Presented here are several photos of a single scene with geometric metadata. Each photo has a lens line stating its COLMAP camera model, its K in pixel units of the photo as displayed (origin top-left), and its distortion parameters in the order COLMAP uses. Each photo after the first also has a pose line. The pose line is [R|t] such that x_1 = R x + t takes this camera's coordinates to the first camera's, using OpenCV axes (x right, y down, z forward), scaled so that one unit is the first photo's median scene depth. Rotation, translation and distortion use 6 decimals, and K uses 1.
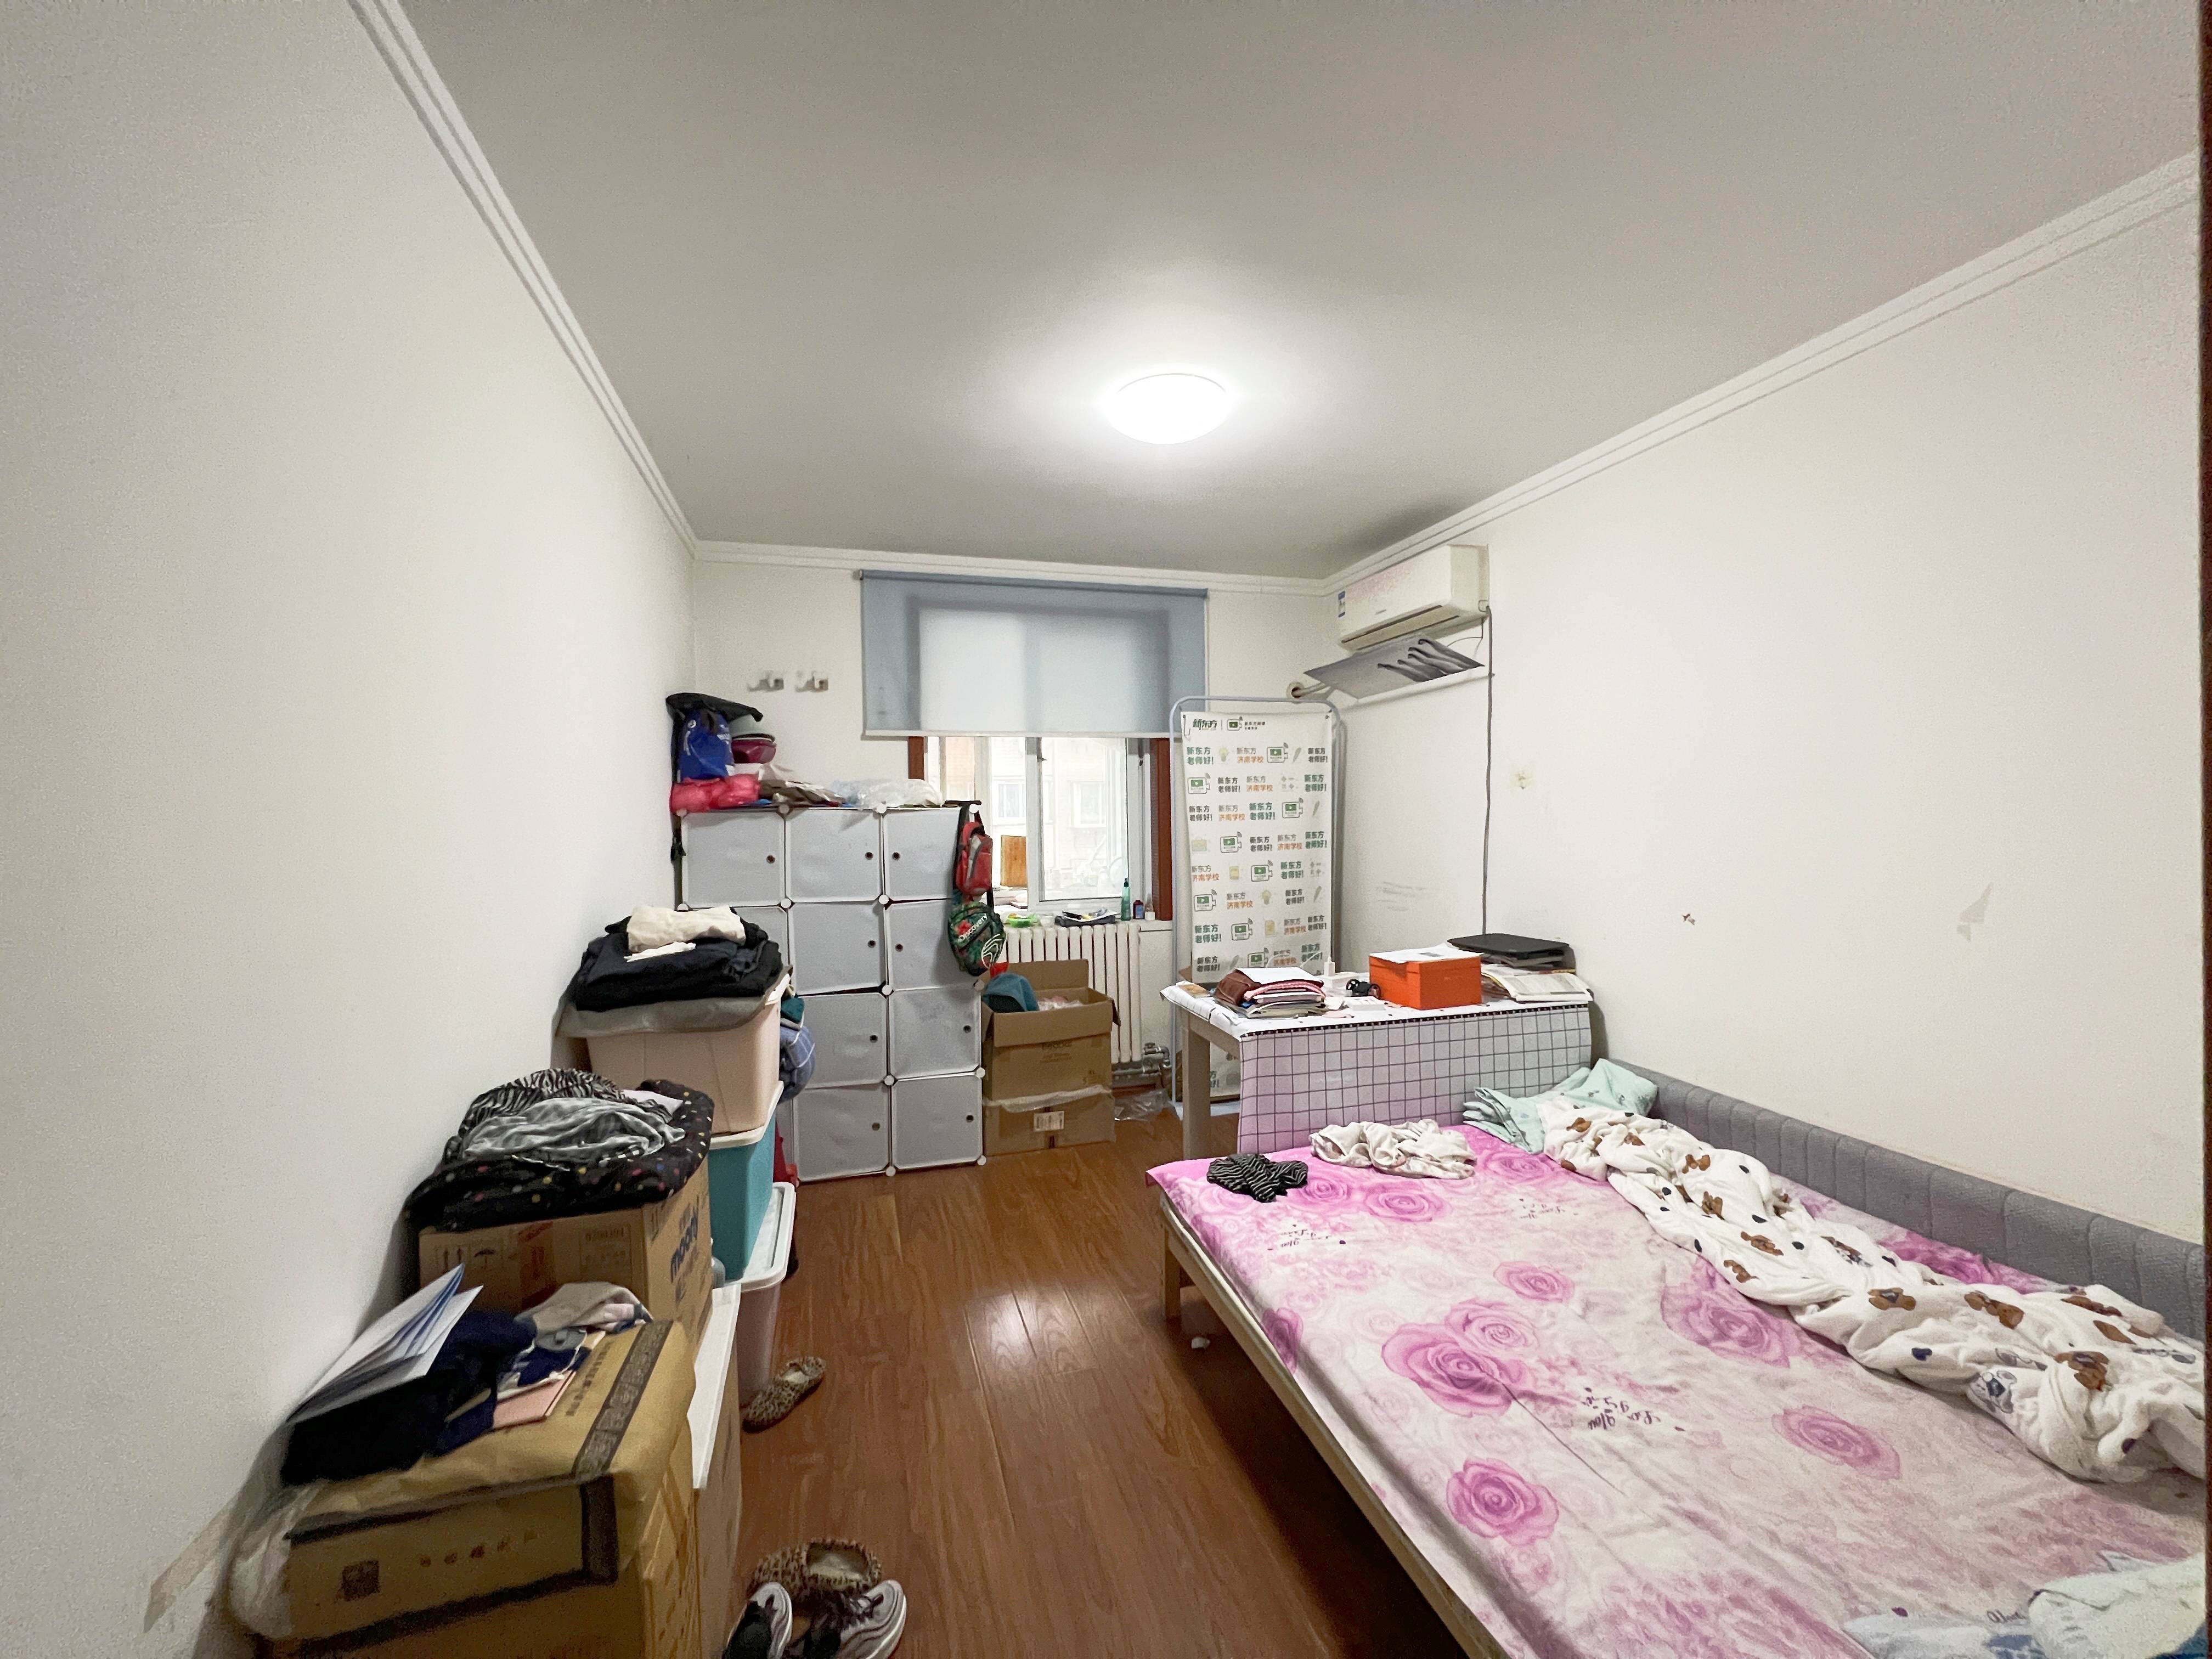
lens RADIAL K [[885.7, 0, 1108.2], [0, 885.7, 824.2], [0, 0, 1]] dist [-0.000034, -0.000007]
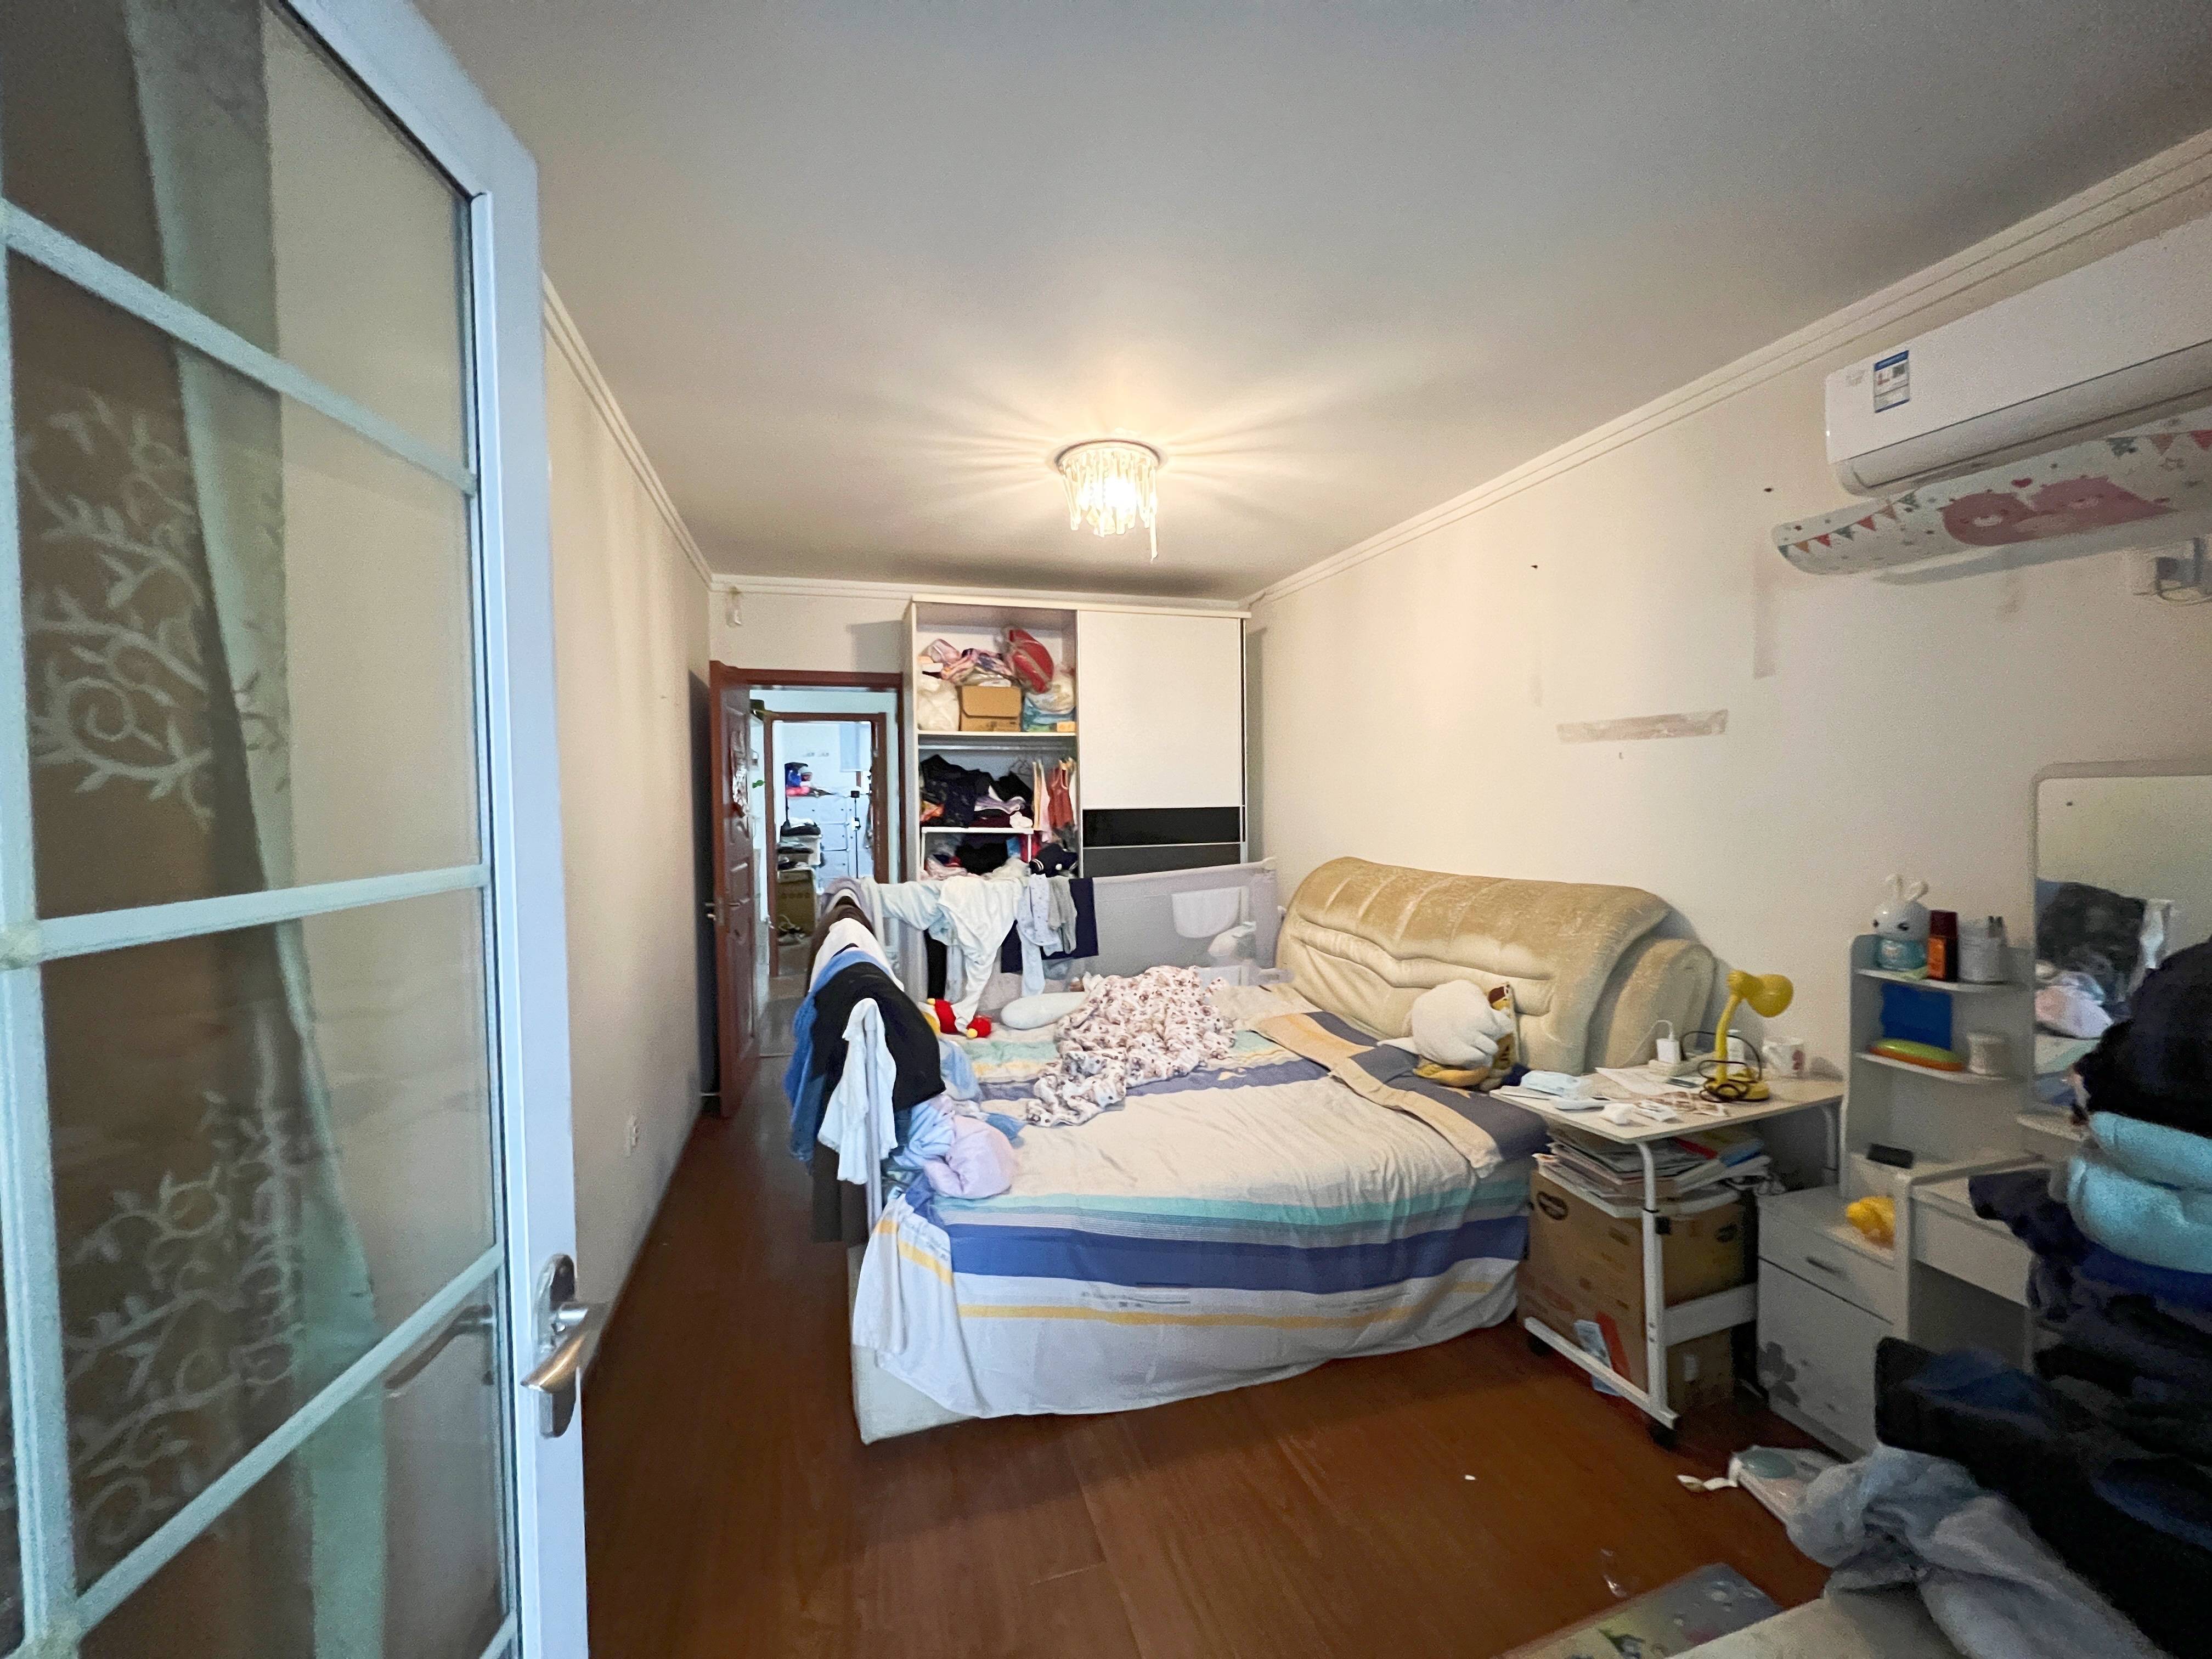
lens RADIAL K [[885.7, 0, 1108.2], [0, 885.7, 824.6], [0, 0, 1]] dist [-0.000034, -0.000007]
pose [[0.999883, 0.005652, 0.014208, 0.624641], [-0.005886, 0.999846, 0.016545, 0.027162], [-0.014113, -0.016627, 0.999762, -2.145418]]
